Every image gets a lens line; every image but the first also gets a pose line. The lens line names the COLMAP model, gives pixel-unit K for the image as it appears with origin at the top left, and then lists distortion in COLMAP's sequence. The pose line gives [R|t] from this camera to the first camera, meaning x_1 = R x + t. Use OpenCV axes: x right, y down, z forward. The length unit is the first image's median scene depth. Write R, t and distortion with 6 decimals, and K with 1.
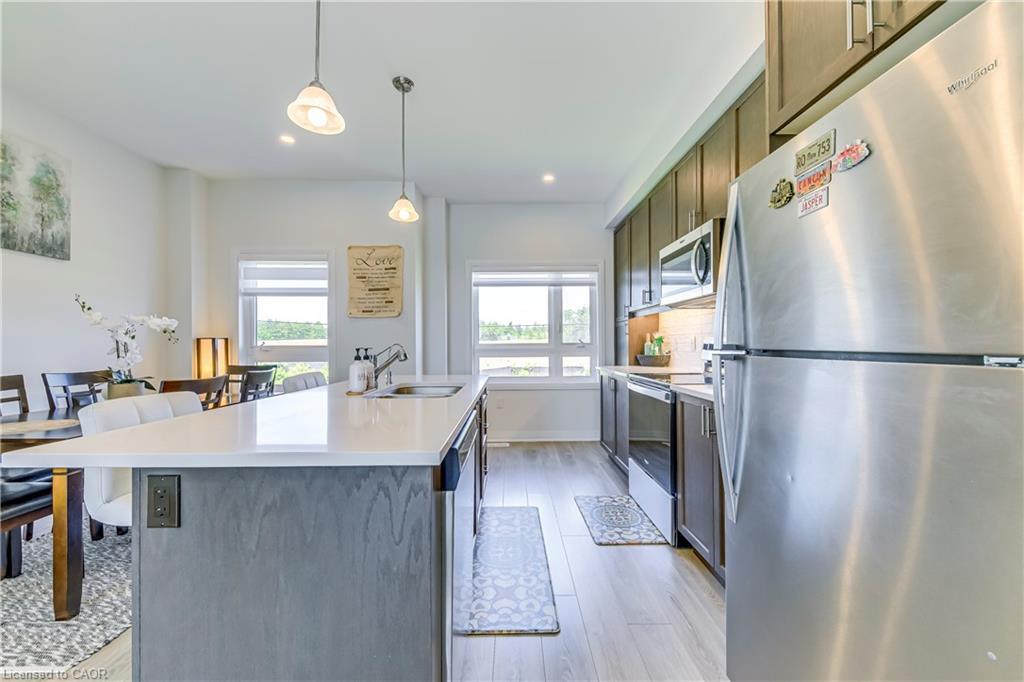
lens RADIAL K [[397.4, 0, 519.8], [0, 397.4, 342.9], [0, 0, 1]] dist [0.000894, -0.001068]
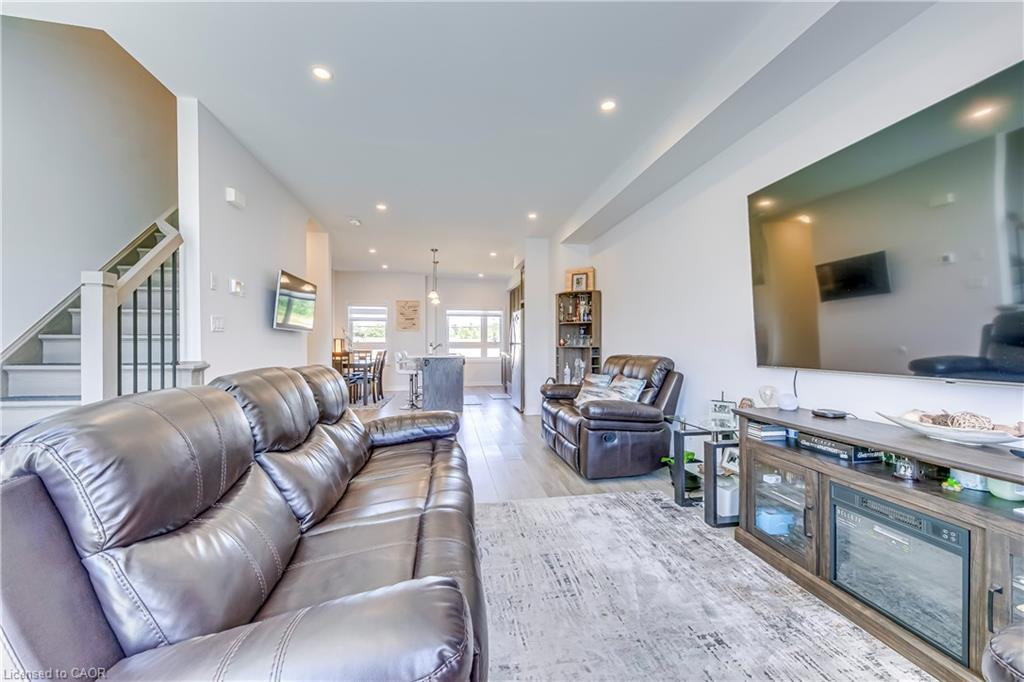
lens RADIAL K [[381.4, 0, 512.6], [0, 381.4, 344.5], [0, 0, 1]] dist [0.000177, 0.000002]
pose [[0.986362, 0.006698, 0.164453, -0.138053], [-0.007637, 0.999958, 0.005076, 0.001952], [-0.164412, -0.006263, 0.986372, -1.522006]]
